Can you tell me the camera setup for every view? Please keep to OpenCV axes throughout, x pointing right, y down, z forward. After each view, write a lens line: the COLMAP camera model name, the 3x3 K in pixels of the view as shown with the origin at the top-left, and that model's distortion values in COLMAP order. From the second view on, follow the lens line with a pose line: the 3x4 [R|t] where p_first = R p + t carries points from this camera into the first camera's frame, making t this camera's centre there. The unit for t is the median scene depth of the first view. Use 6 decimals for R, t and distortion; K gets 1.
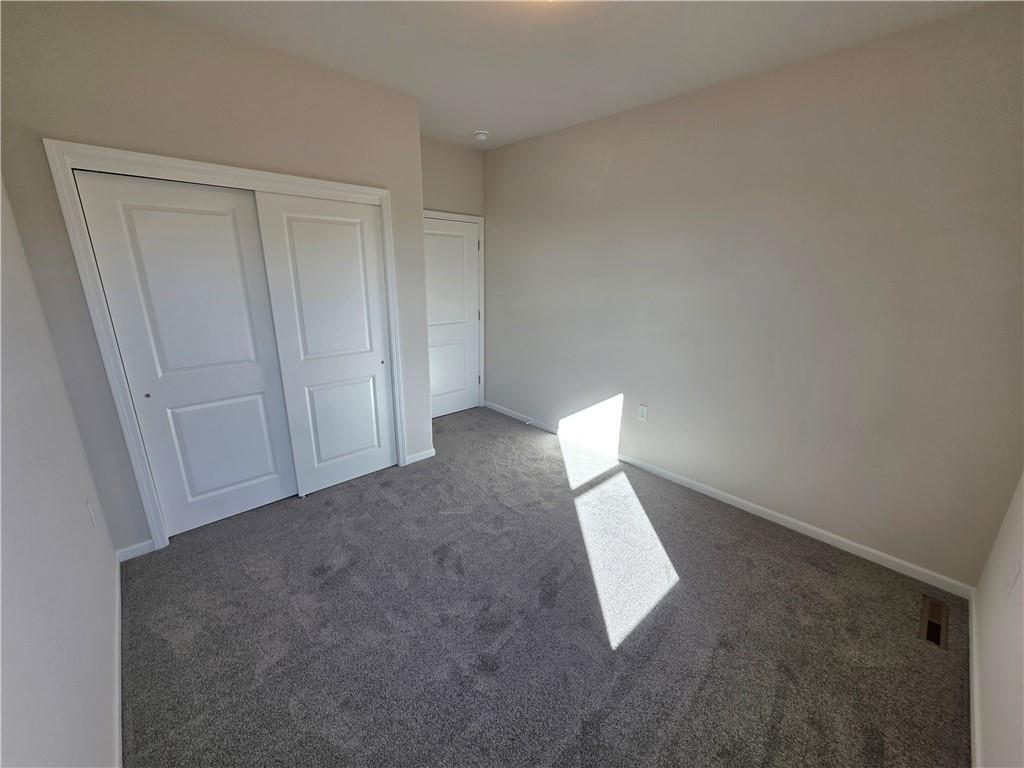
lens RADIAL K [[406.2, 0, 520.5], [0, 406.2, 380.2], [0, 0, 1]] dist [0.001096, 0.000090]
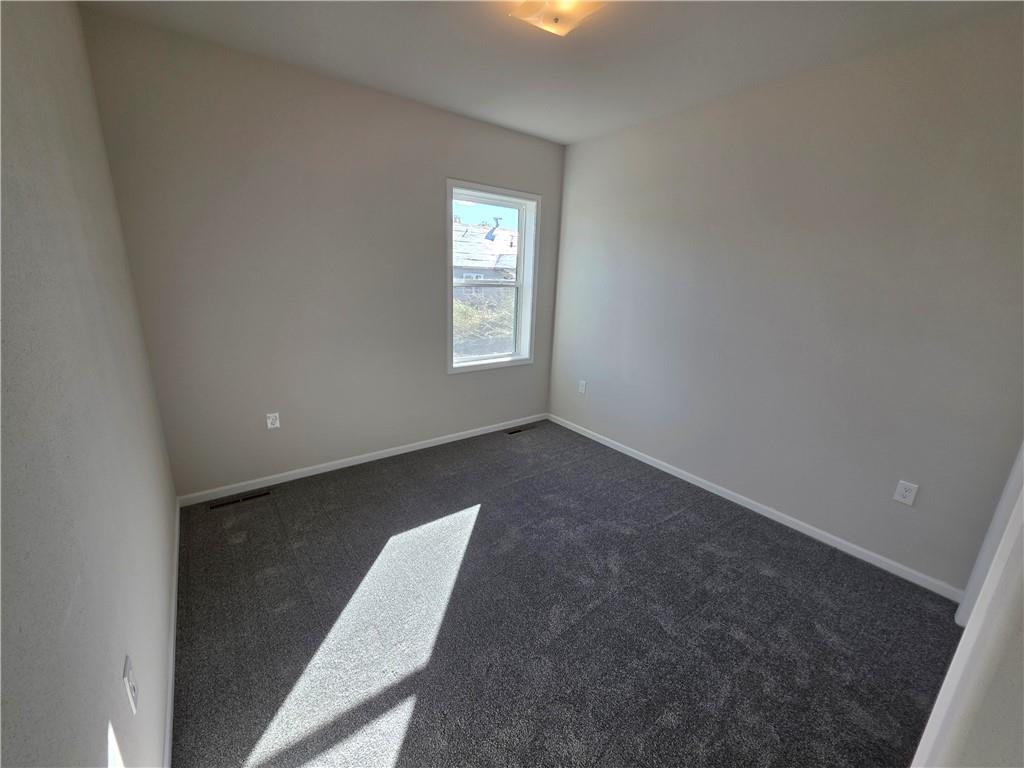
lens RADIAL K [[415.1, 0, 518.7], [0, 415.1, 381.3], [0, 0, 1]] dist [-0.000956, -0.000158]
pose [[-0.993453, -0.072649, 0.088165, -0.025901], [-0.015967, 0.852470, 0.522532, -0.379996], [-0.113119, 0.517704, -0.848049, 1.313340]]
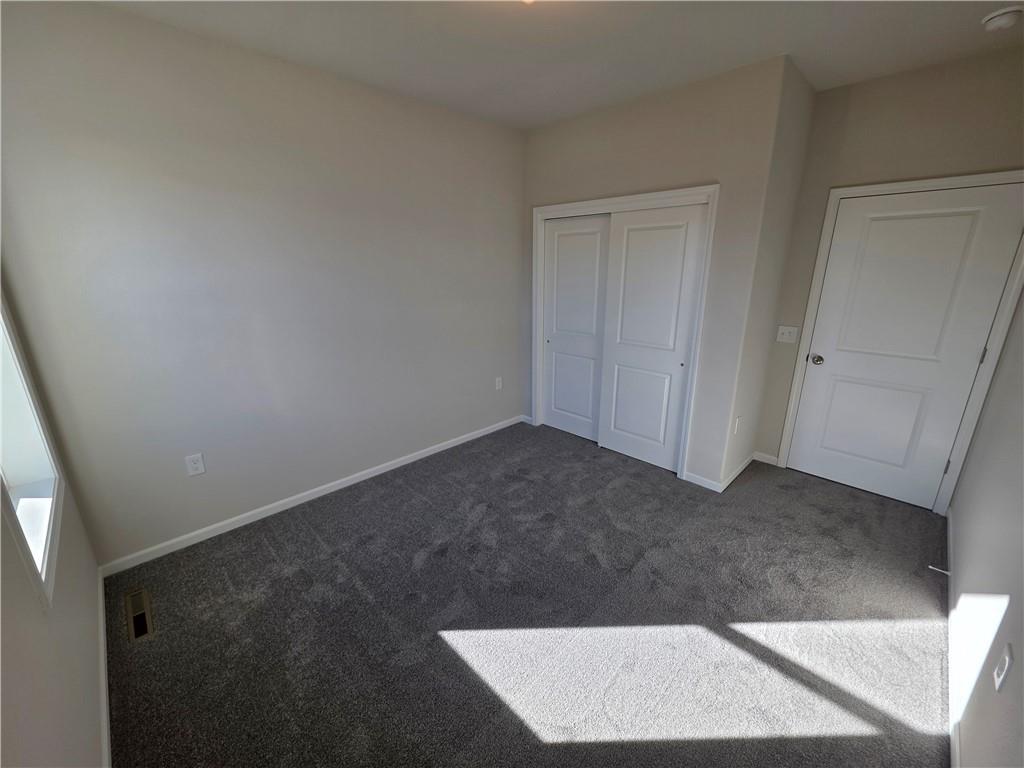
lens RADIAL K [[415.1, 0, 518.7], [0, 415.1, 381.3], [0, 0, 1]] dist [-0.000956, -0.000158]
pose [[0.032385, 0.249456, -0.967844, 0.675083], [-0.272910, 0.933761, 0.231540, -0.140872], [0.961494, 0.256636, 0.098319, 0.573994]]
